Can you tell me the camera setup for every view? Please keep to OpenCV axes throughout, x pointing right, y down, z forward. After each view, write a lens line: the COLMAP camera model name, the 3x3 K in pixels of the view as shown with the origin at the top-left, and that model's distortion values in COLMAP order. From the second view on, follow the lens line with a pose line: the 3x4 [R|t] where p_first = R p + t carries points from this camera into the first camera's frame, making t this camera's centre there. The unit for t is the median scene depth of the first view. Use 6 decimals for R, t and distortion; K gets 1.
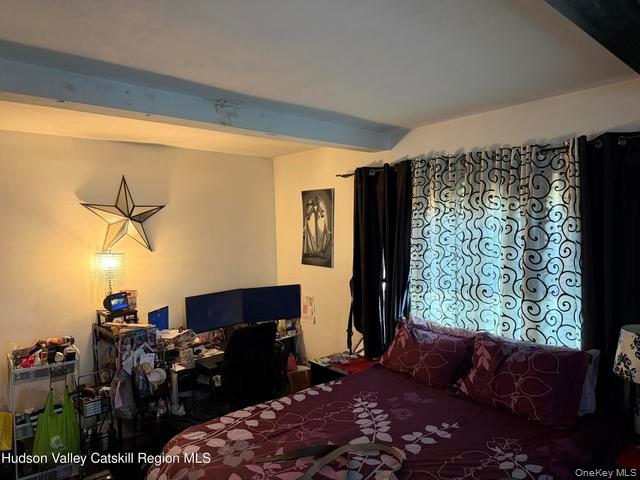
lens RADIAL K [[446.0, 0, 320.0], [0, 446.0, 240.0], [0, 0, 1]] dist [0.109021, -0.157201]
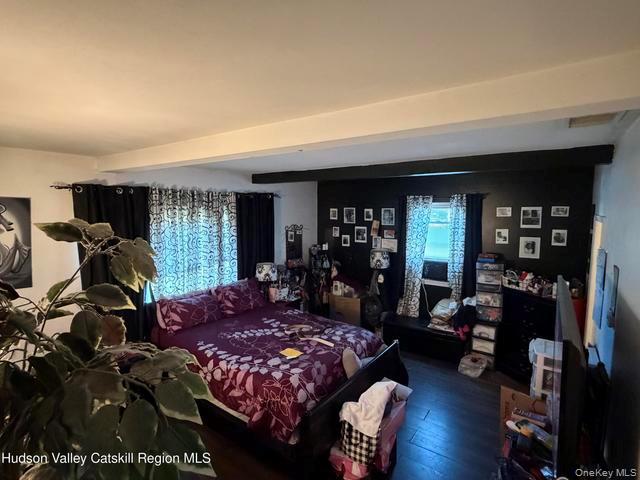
lens RADIAL K [[325.2, 0, 320.0], [0, 325.2, 240.0], [0, 0, 1]] dist [0.000393, 0.000147]
pose [[-0.218152, -0.080547, 0.972585, -0.985416], [0.034013, 0.995355, 0.090062, -0.094805], [-0.975322, 0.052727, -0.214399, 0.770459]]
